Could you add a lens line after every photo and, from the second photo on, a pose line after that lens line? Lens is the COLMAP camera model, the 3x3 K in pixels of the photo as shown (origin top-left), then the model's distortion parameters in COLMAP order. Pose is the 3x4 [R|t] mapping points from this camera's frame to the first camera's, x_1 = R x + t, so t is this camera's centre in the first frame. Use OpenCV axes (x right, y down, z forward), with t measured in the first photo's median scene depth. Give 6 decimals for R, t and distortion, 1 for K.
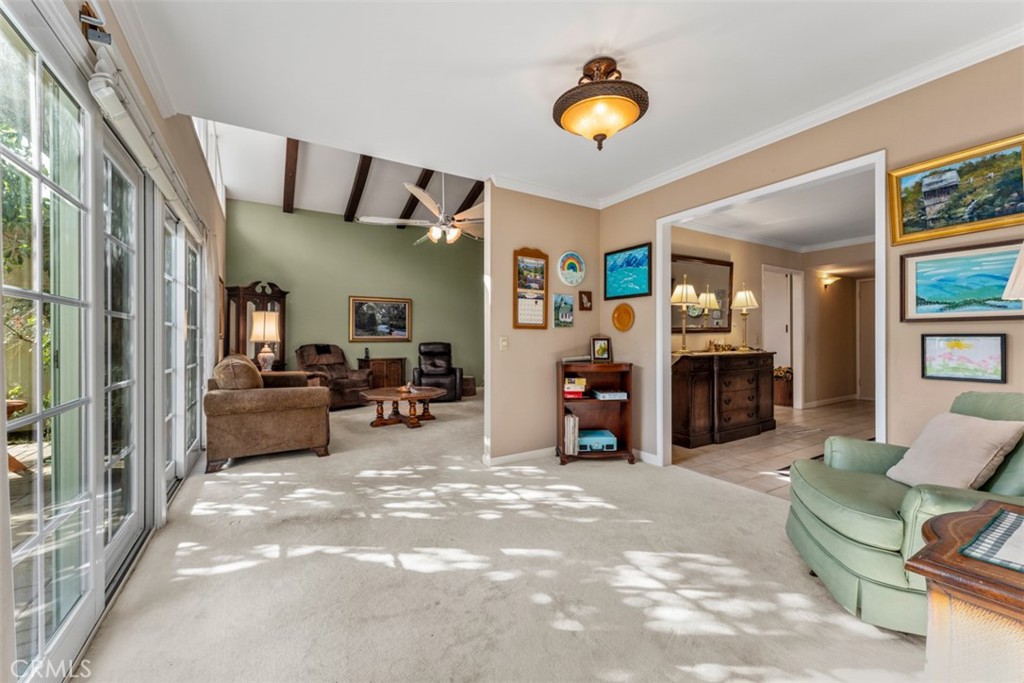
lens RADIAL K [[404.4, 0, 522.7], [0, 404.4, 340.1], [0, 0, 1]] dist [-0.000565, -0.000035]
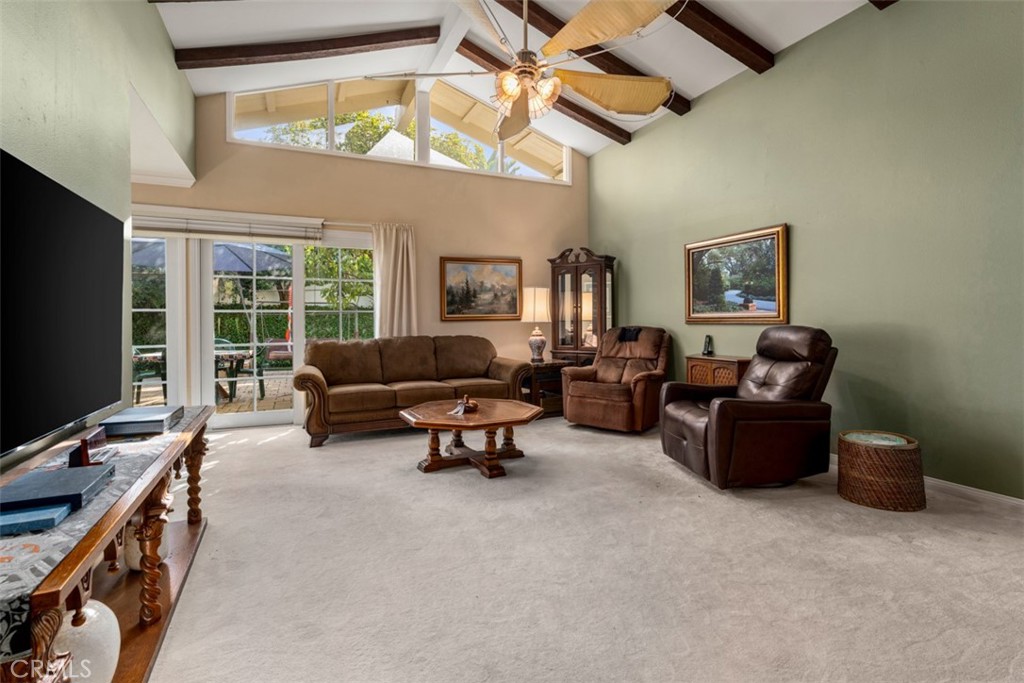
lens RADIAL K [[491.0, 0, 512.4], [0, 491.0, 331.2], [0, 0, 1]] dist [0.027196, 0.000154]
pose [[-0.137124, 0.028988, -0.990130, 0.292161], [0.007448, 0.999574, 0.028234, -0.006117], [0.990526, -0.003503, -0.137281, 0.833998]]
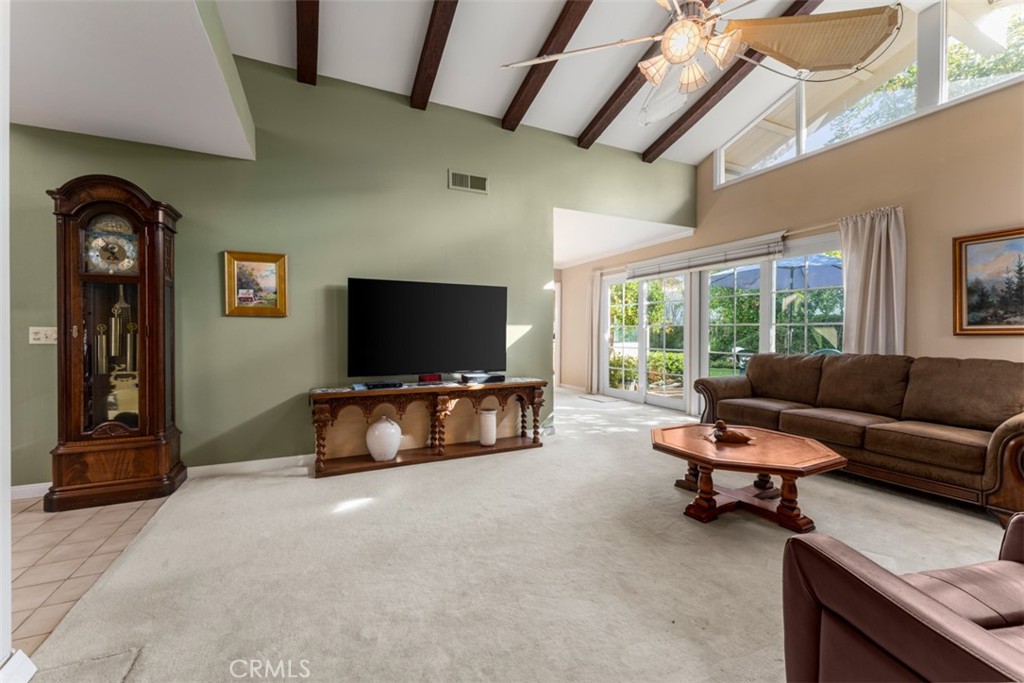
lens RADIAL K [[411.0, 0, 509.7], [0, 411.0, 340.1], [0, 0, 1]] dist [0.000173, 0.000161]
pose [[-0.993220, -0.001978, 0.116232, -0.058208], [0.000007, 0.999854, 0.017077, -0.003364], [-0.116249, 0.016962, -0.993075, 1.100237]]
